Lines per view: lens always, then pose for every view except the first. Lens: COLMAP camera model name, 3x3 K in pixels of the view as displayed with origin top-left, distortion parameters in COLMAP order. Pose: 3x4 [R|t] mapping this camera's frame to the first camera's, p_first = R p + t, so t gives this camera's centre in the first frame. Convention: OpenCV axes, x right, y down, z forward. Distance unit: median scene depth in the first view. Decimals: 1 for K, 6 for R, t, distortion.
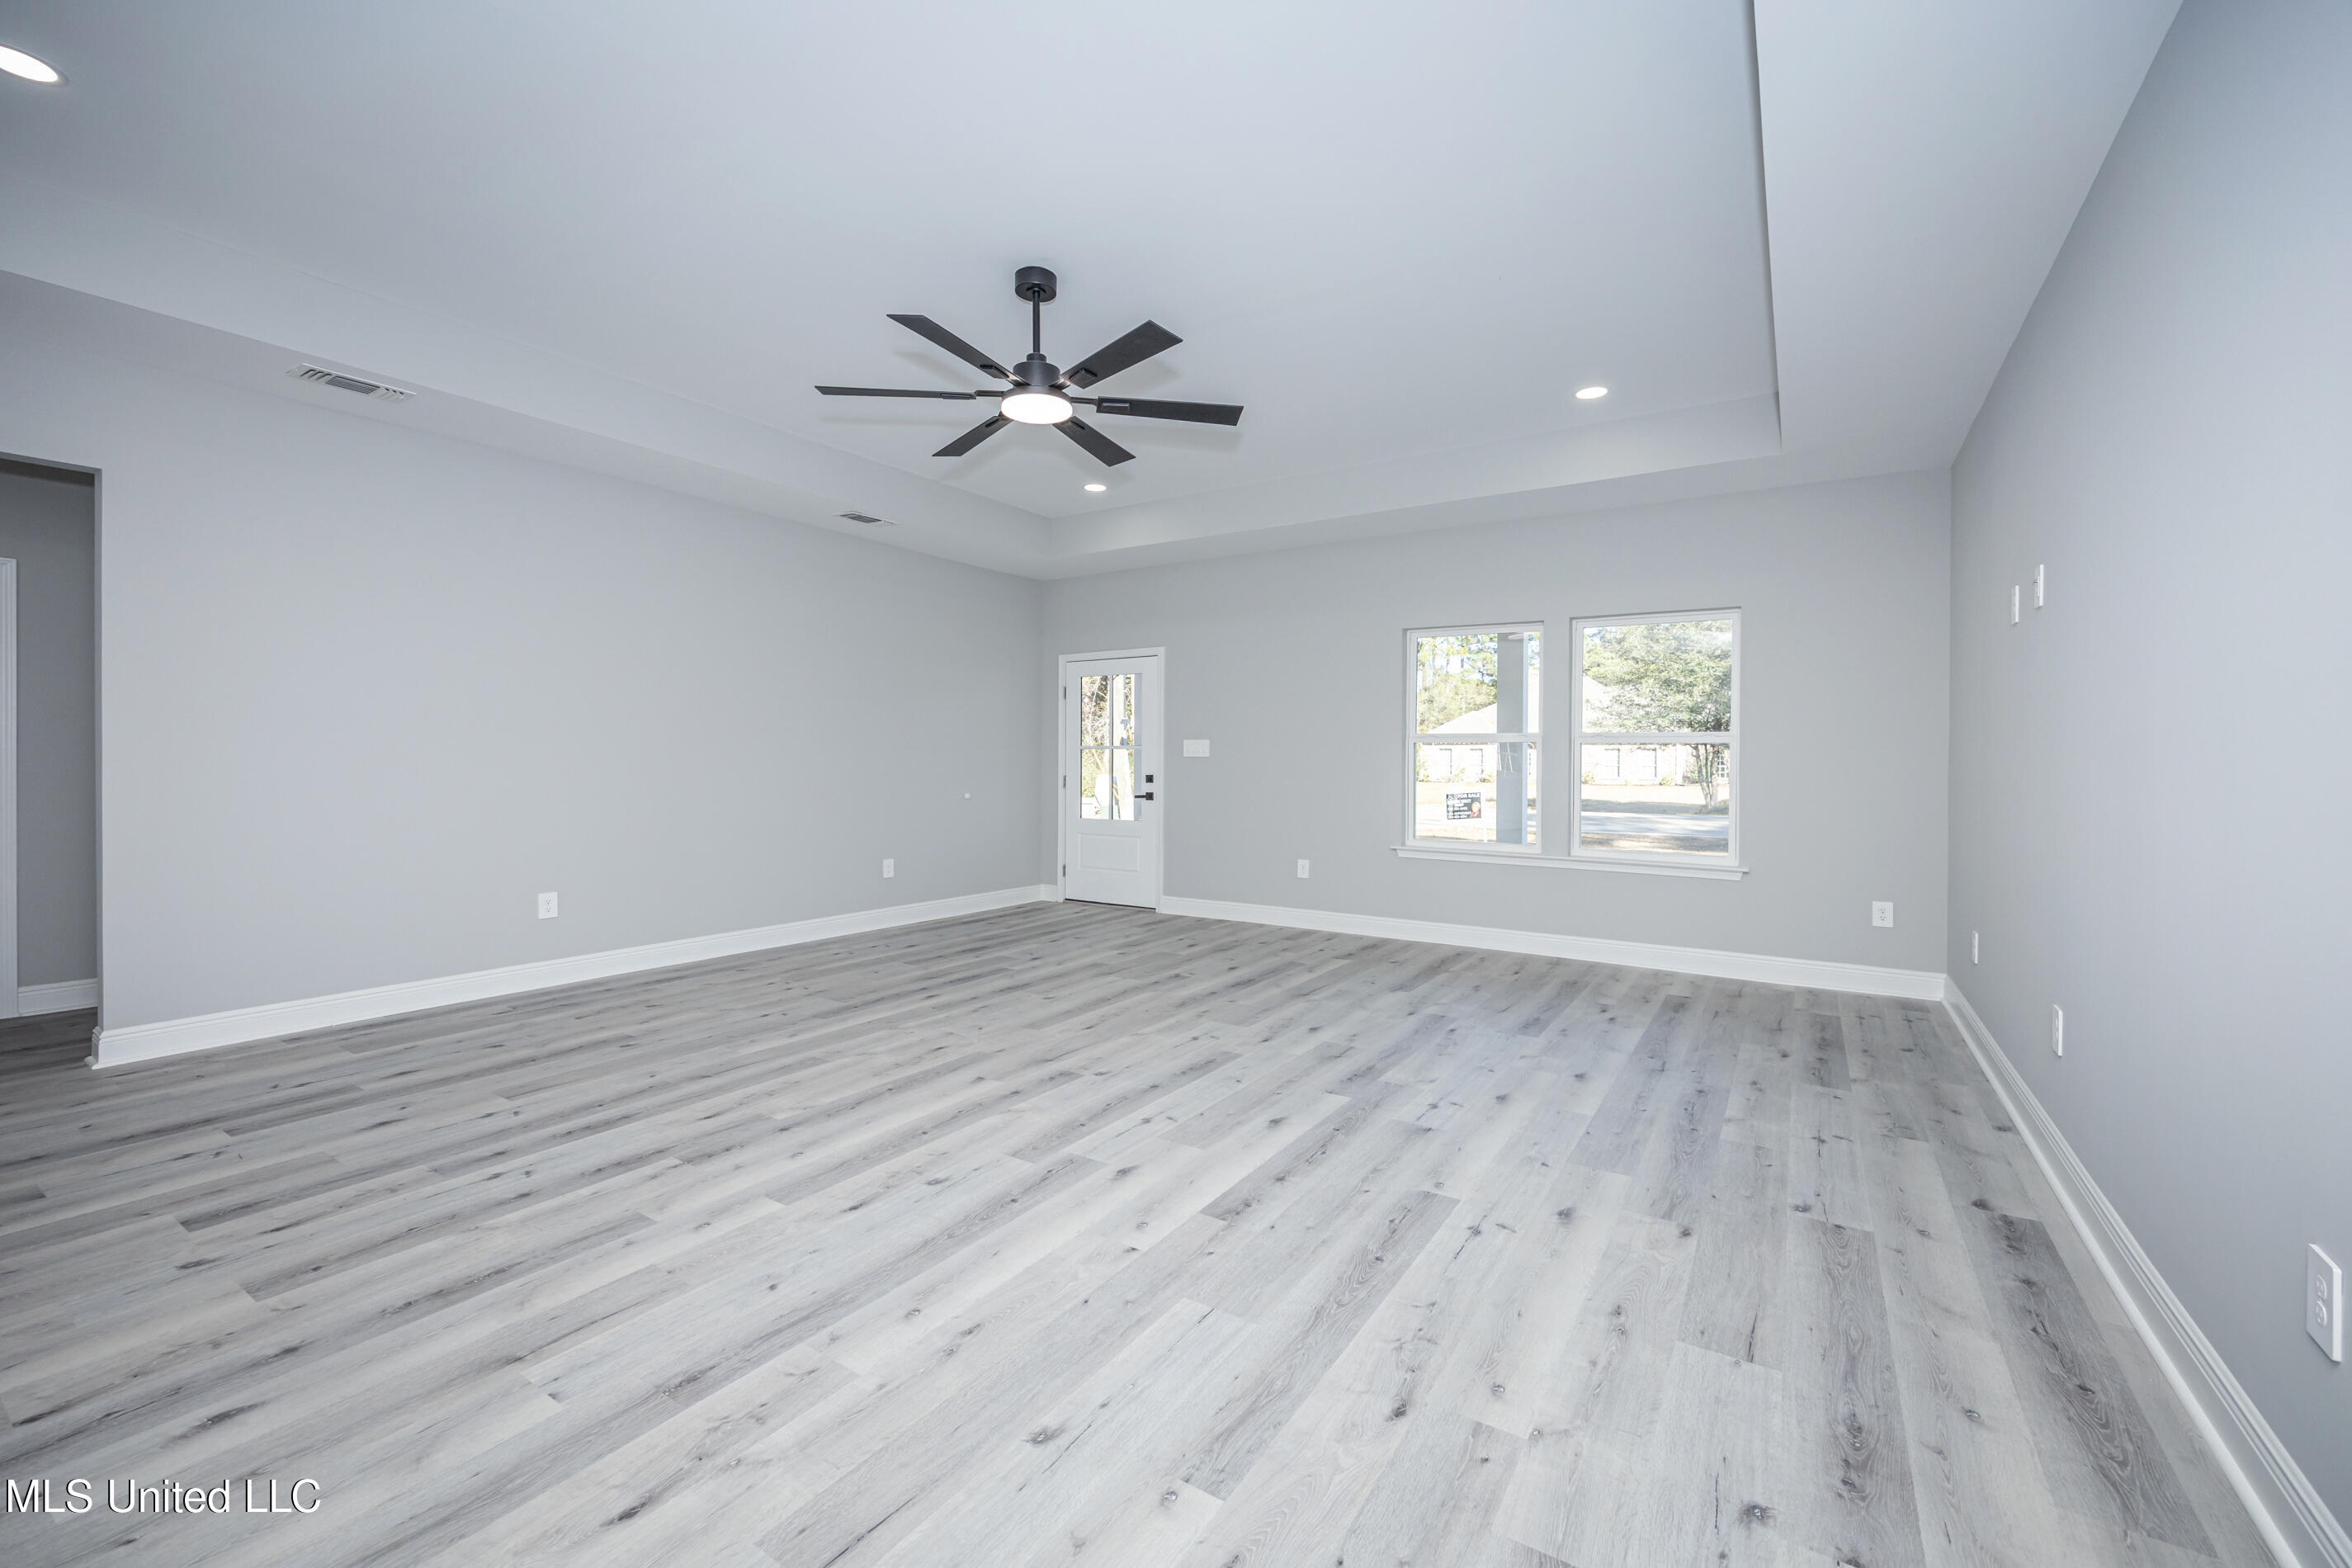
lens RADIAL K [[941.7, 0, 1176.0], [0, 941.7, 784.0], [0, 0, 1]] dist [-0.000153, -0.000250]
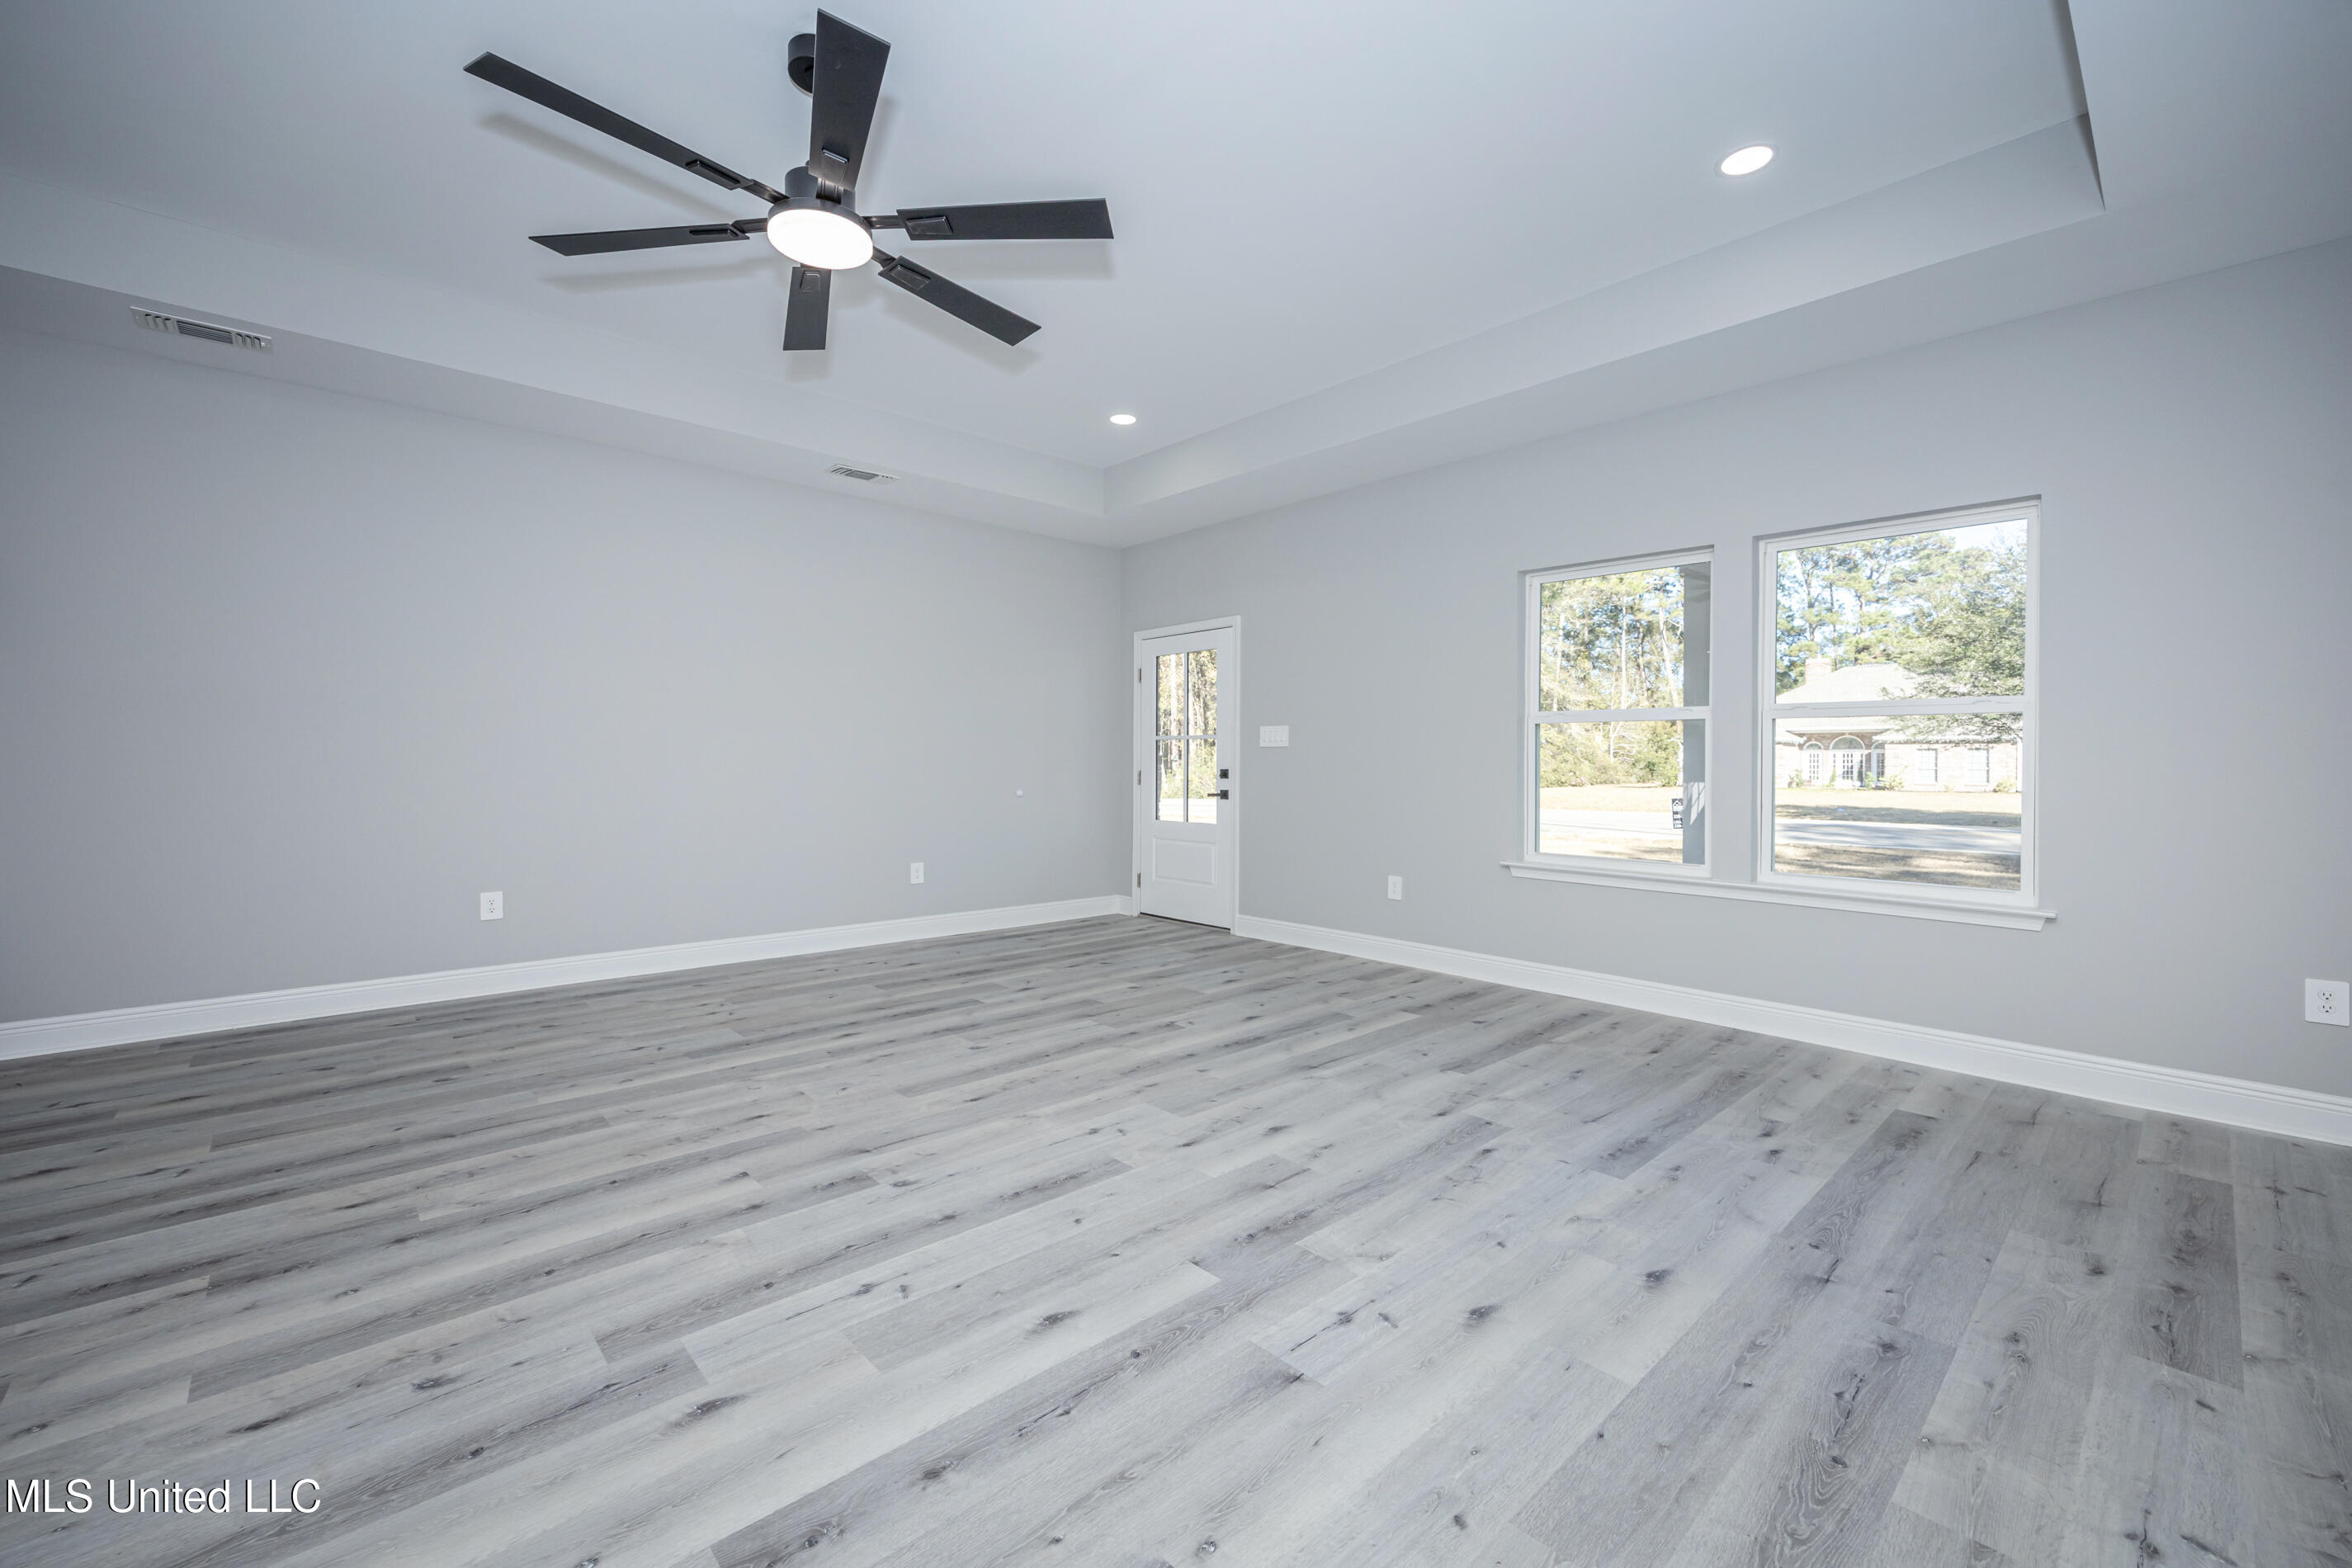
lens RADIAL K [[941.7, 0, 1176.0], [0, 941.7, 784.0], [0, 0, 1]] dist [-0.000153, -0.000250]
pose [[0.970389, 0.003769, -0.241519, 0.246025], [-0.004721, 0.999983, -0.003363, 0.011959], [0.241502, 0.004403, 0.970390, 0.324307]]
